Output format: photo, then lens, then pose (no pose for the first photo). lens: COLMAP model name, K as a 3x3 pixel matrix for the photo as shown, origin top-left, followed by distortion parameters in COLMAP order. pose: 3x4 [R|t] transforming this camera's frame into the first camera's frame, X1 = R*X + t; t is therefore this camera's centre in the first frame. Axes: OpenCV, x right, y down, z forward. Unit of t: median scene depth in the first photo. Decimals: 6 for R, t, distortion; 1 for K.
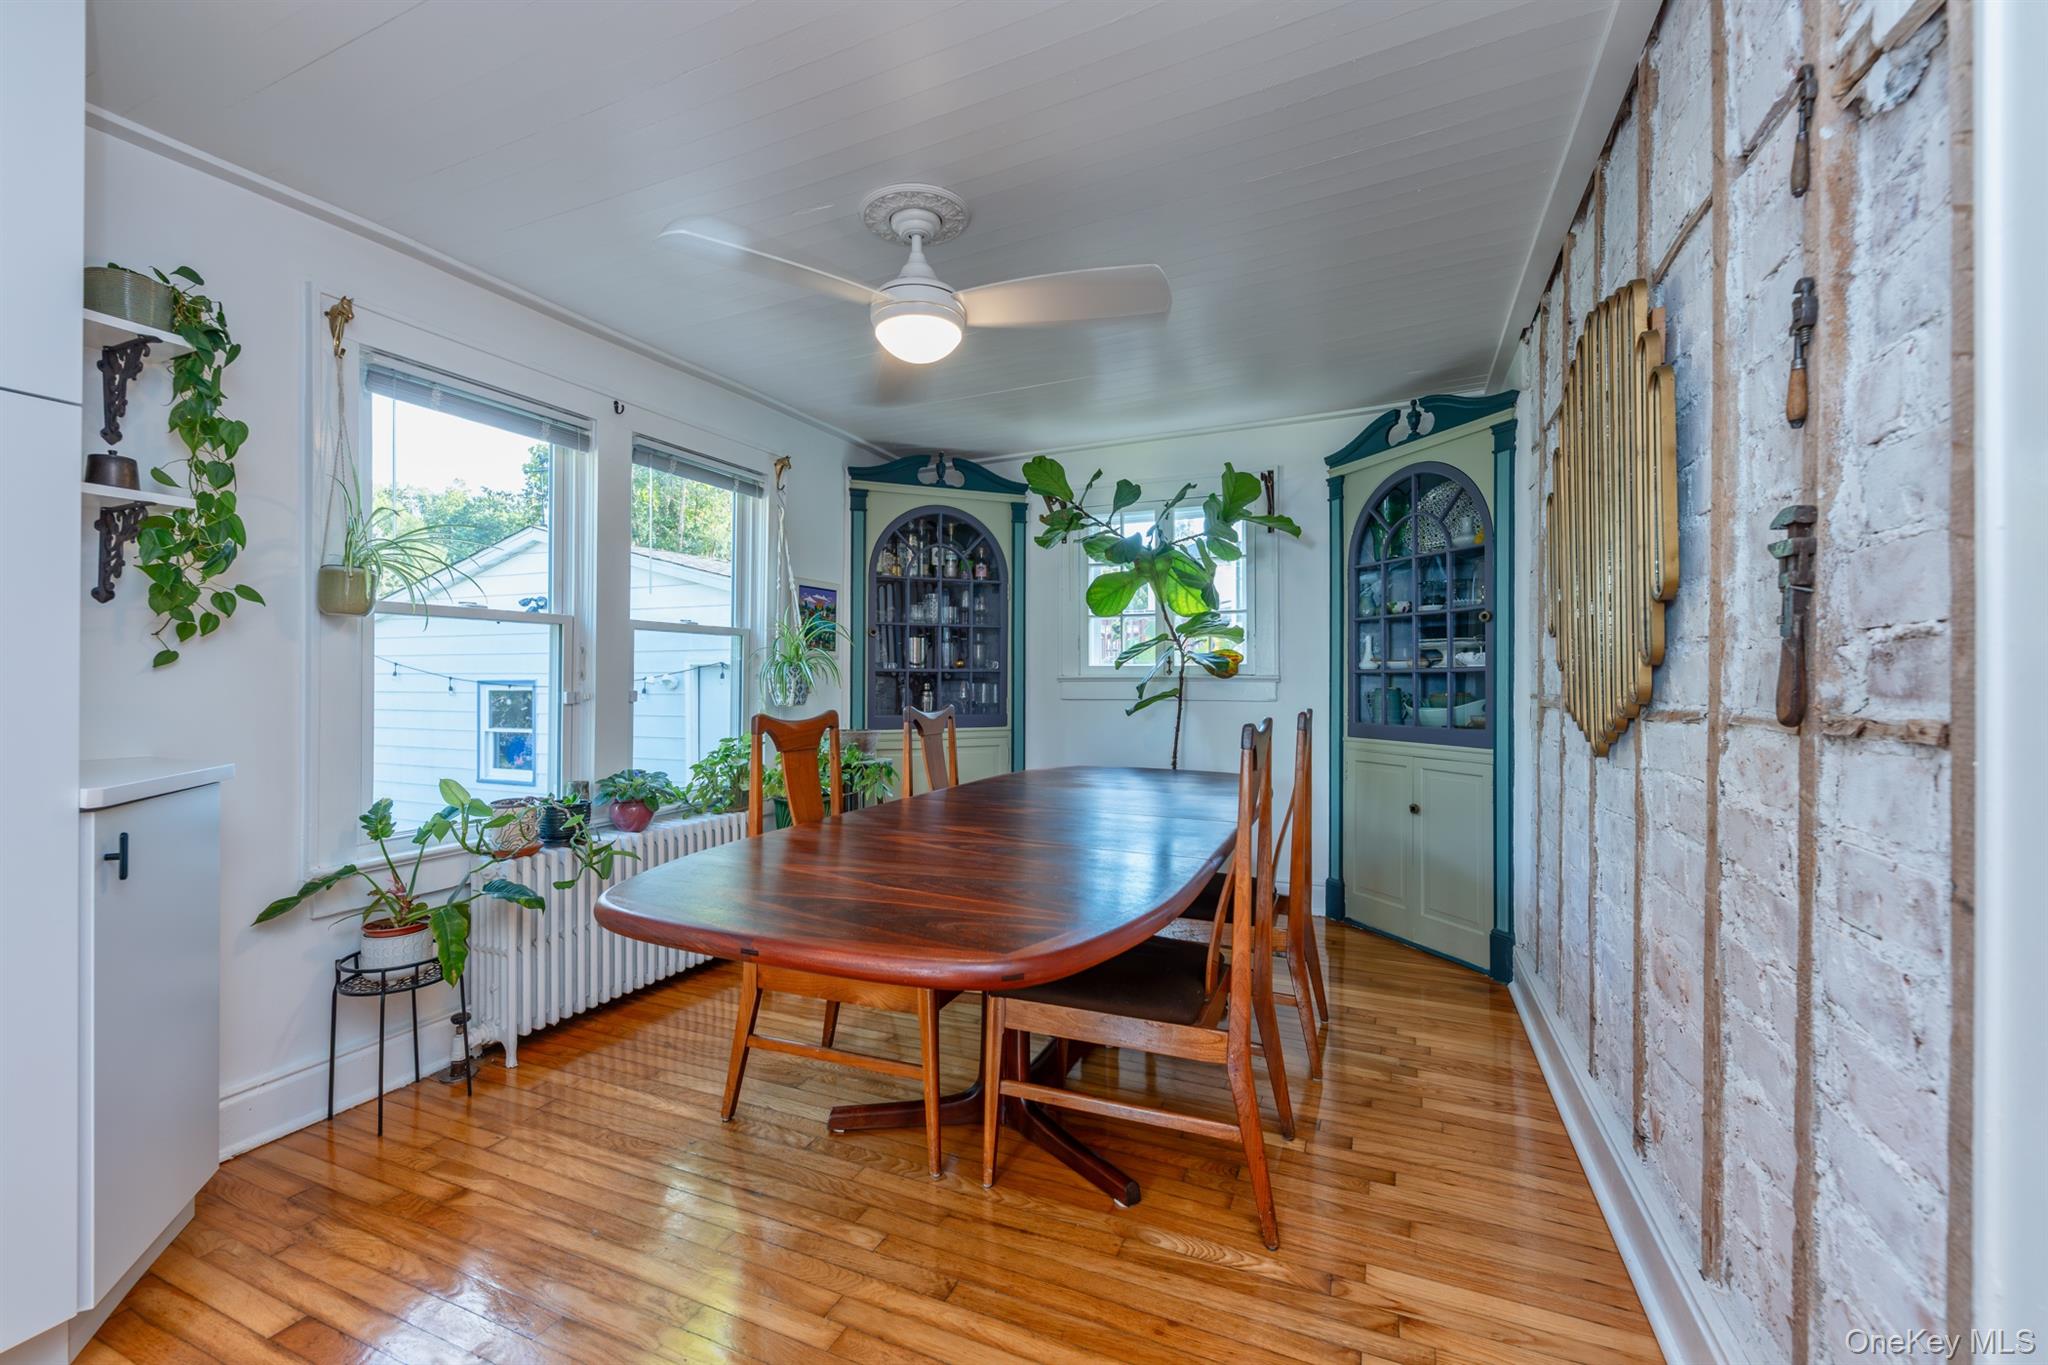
lens RADIAL K [[857.0, 0, 1047.1], [0, 857.0, 681.4], [0, 0, 1]] dist [0.001247, -0.000003]
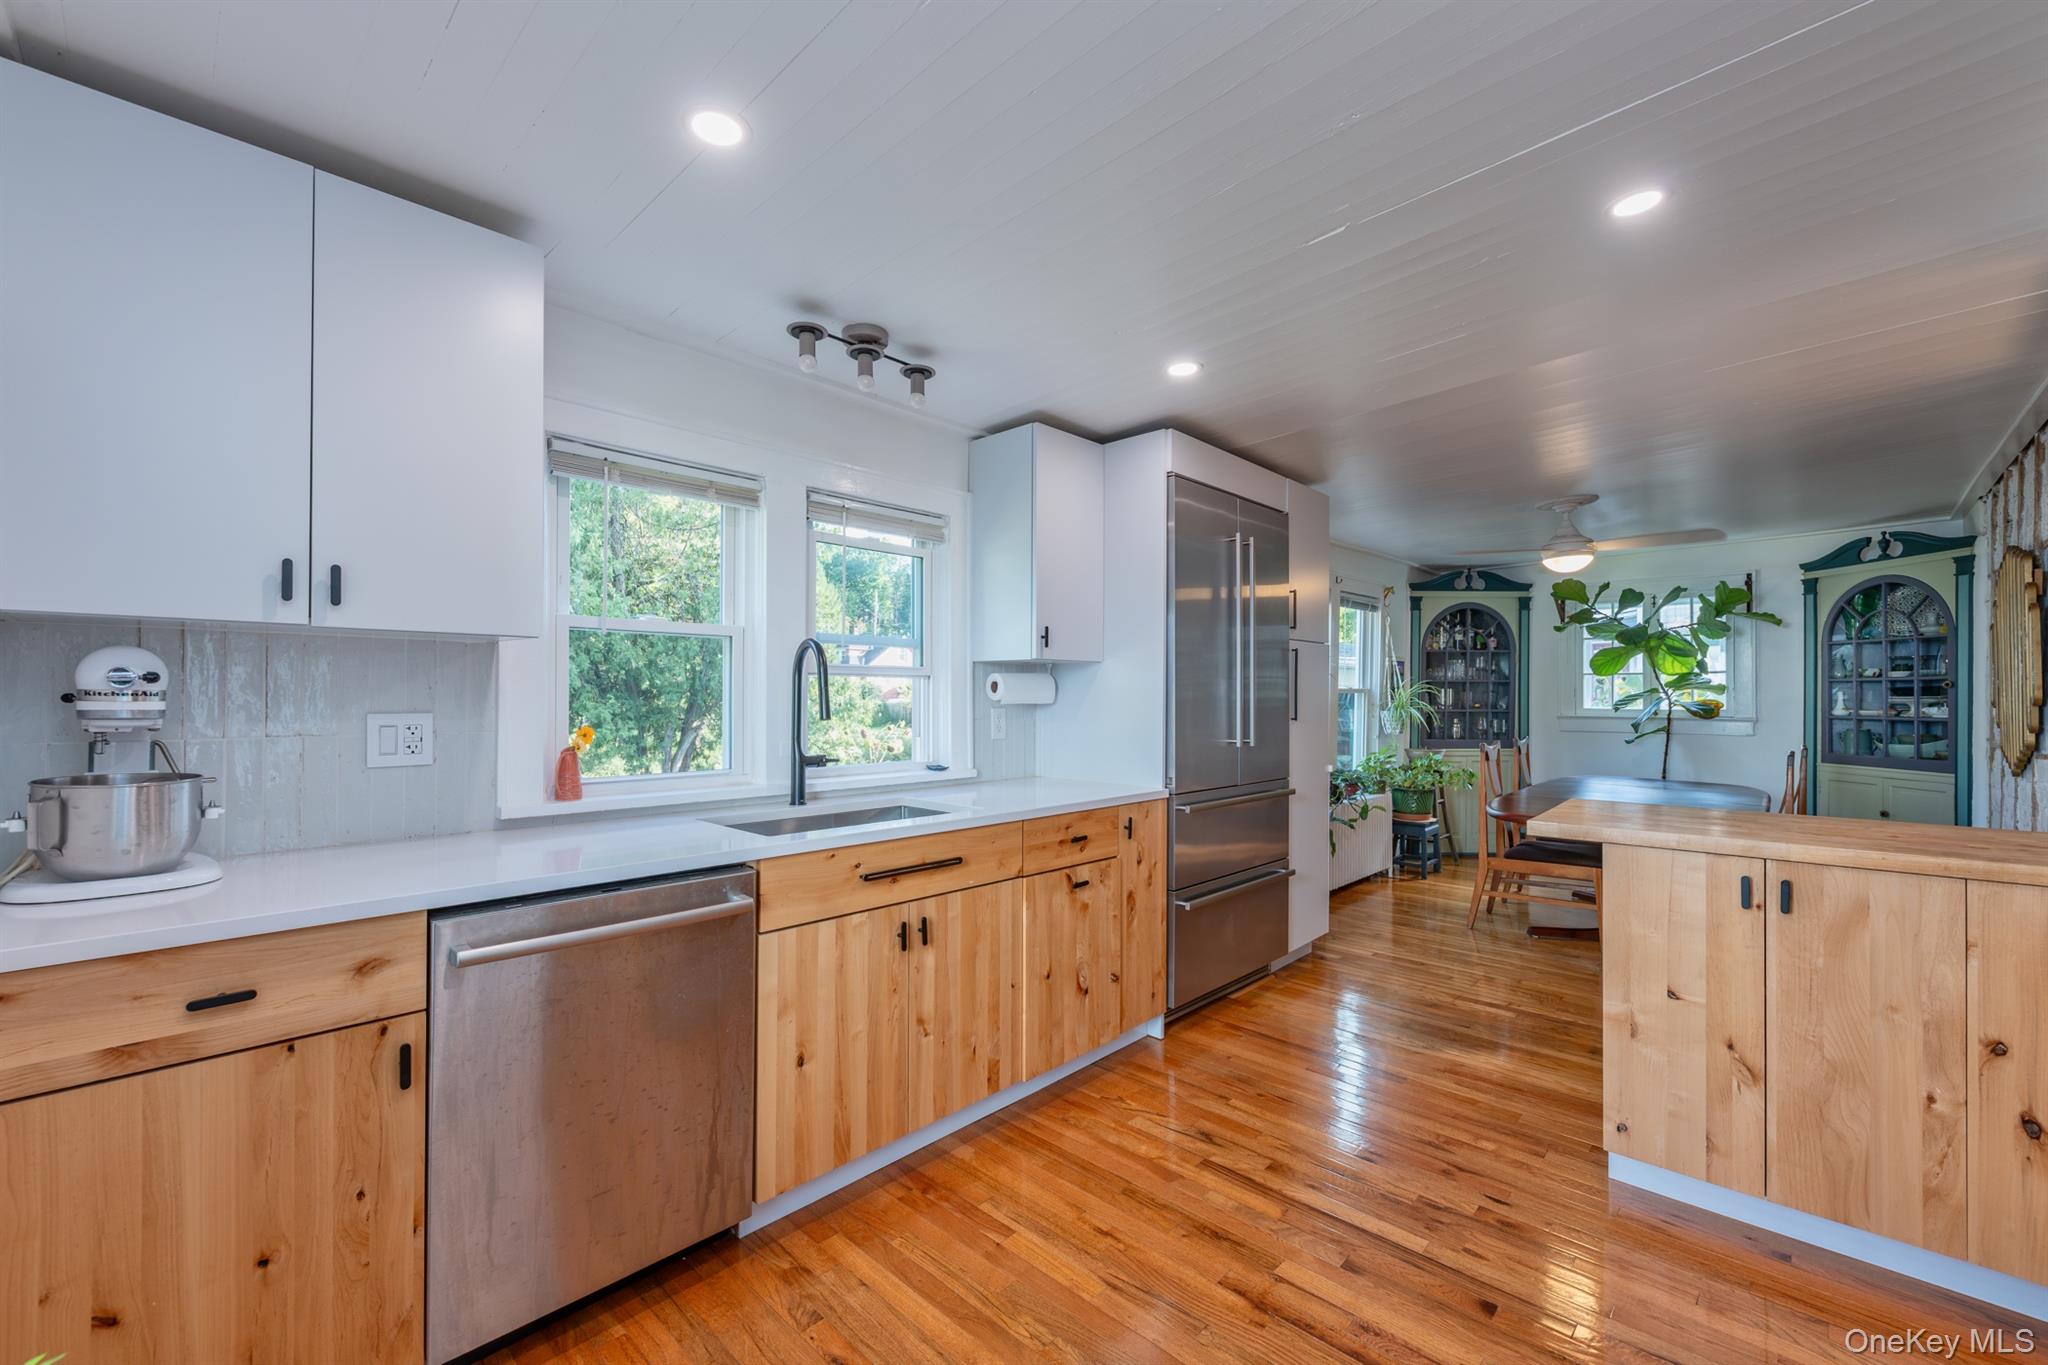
lens RADIAL K [[874.7, 0, 985.1], [0, 874.7, 694.3], [0, 0, 1]] dist [0.027143, -0.010609]
pose [[0.930507, 0.000940, -0.366272, -0.420925], [-0.000840, 1.000000, 0.000433, -0.051251], [0.366272, -0.000095, 0.930508, -0.923987]]
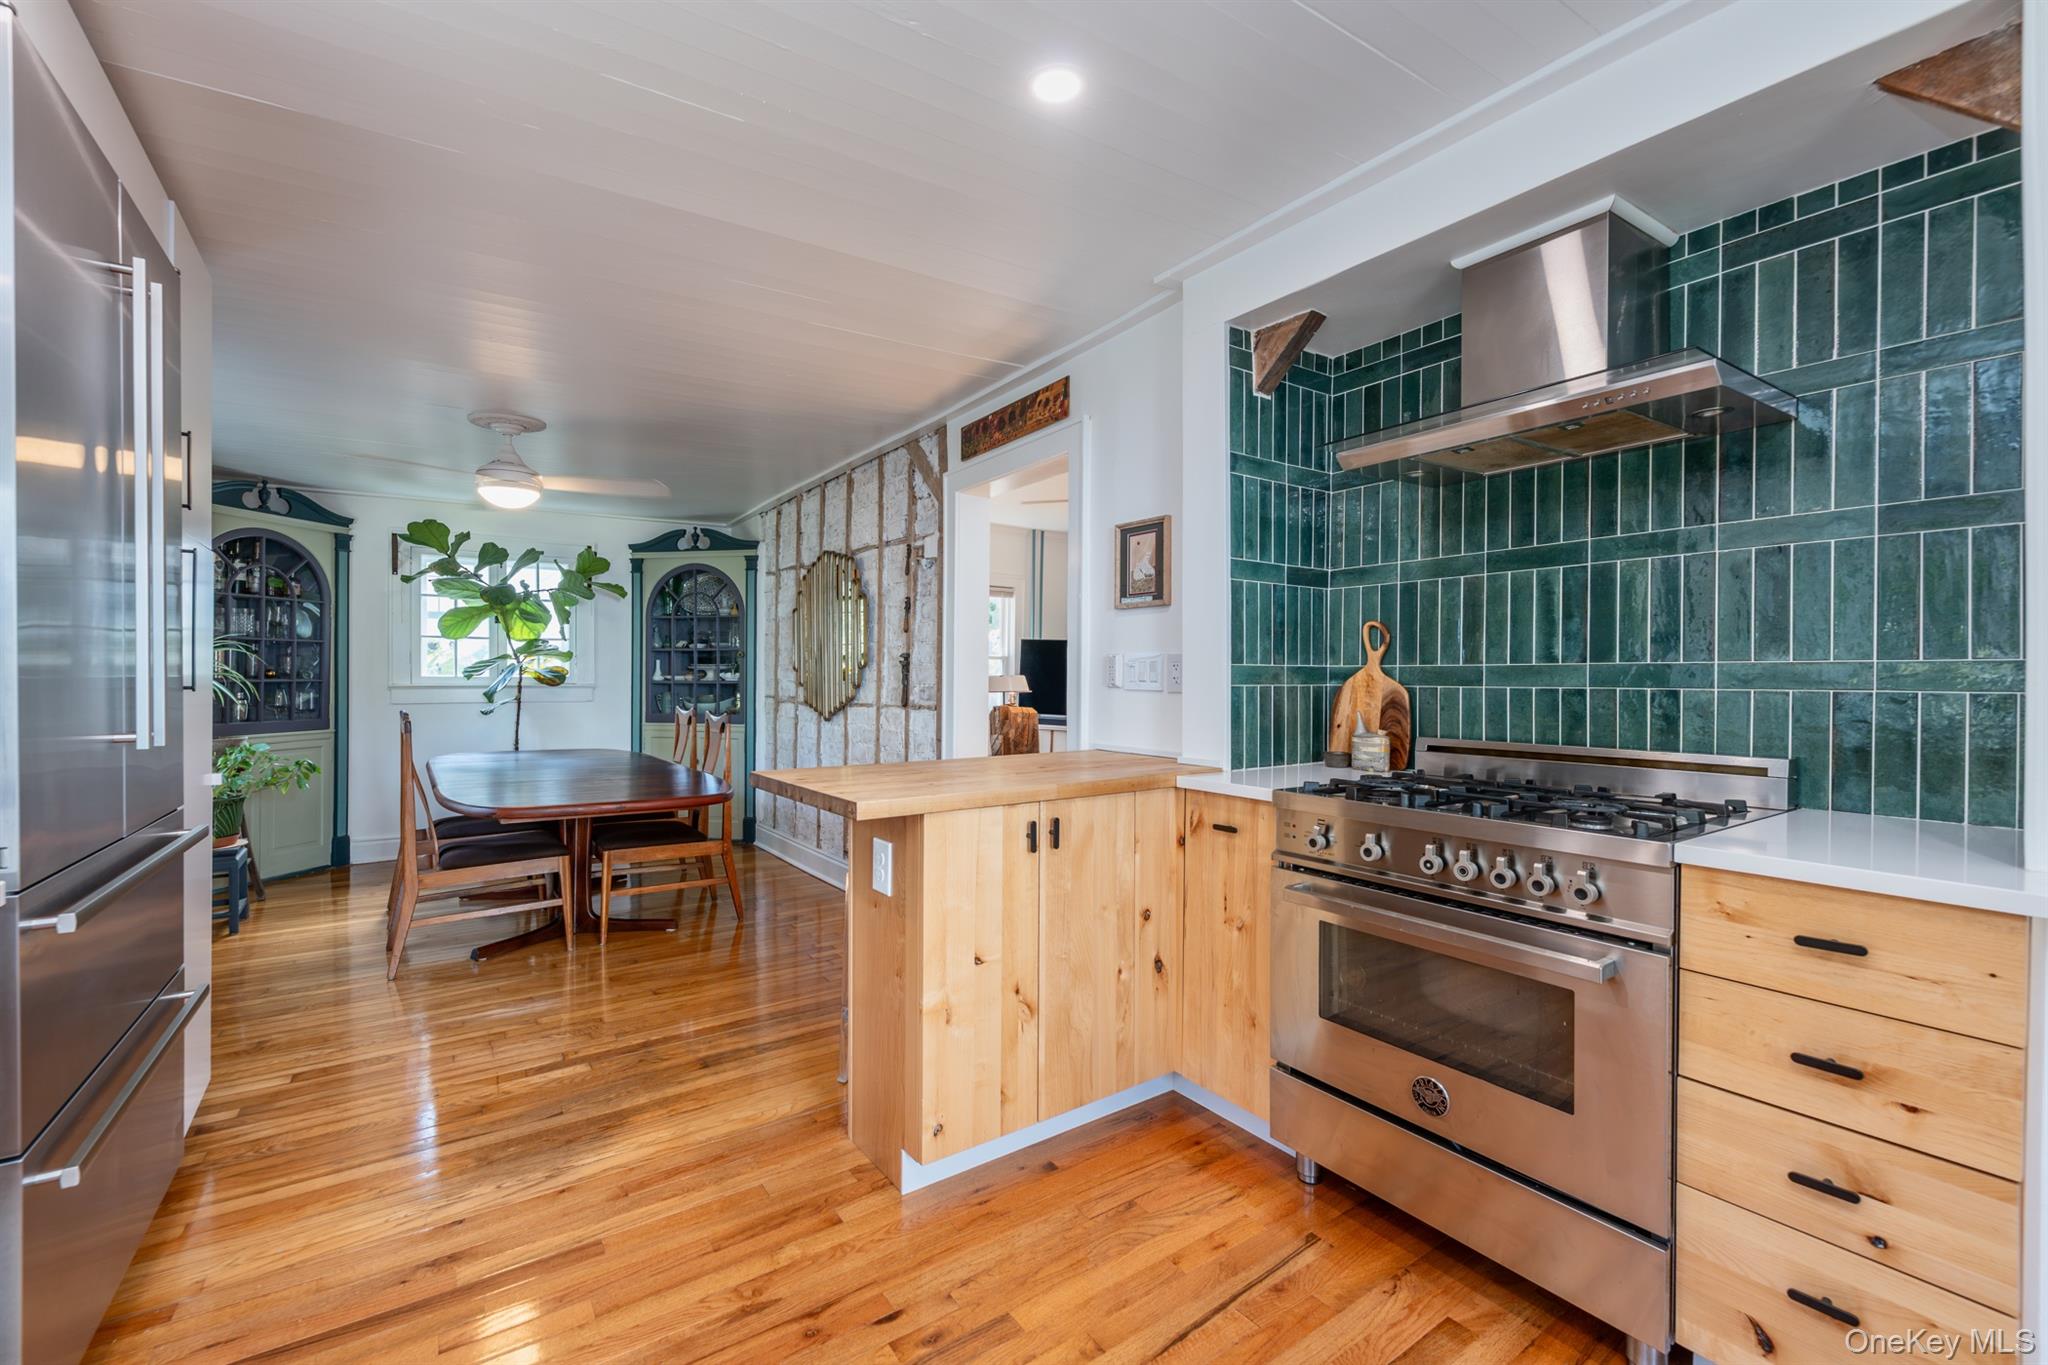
lens RADIAL K [[834.0, 0, 1068.8], [0, 834.0, 686.3], [0, 0, 1]] dist [0.003100, 0.000160]
pose [[0.492840, -0.008270, 0.870080, -0.654404], [-0.005623, 0.999904, 0.012690, -0.029729], [-0.870102, -0.011147, 0.492746, -0.485491]]
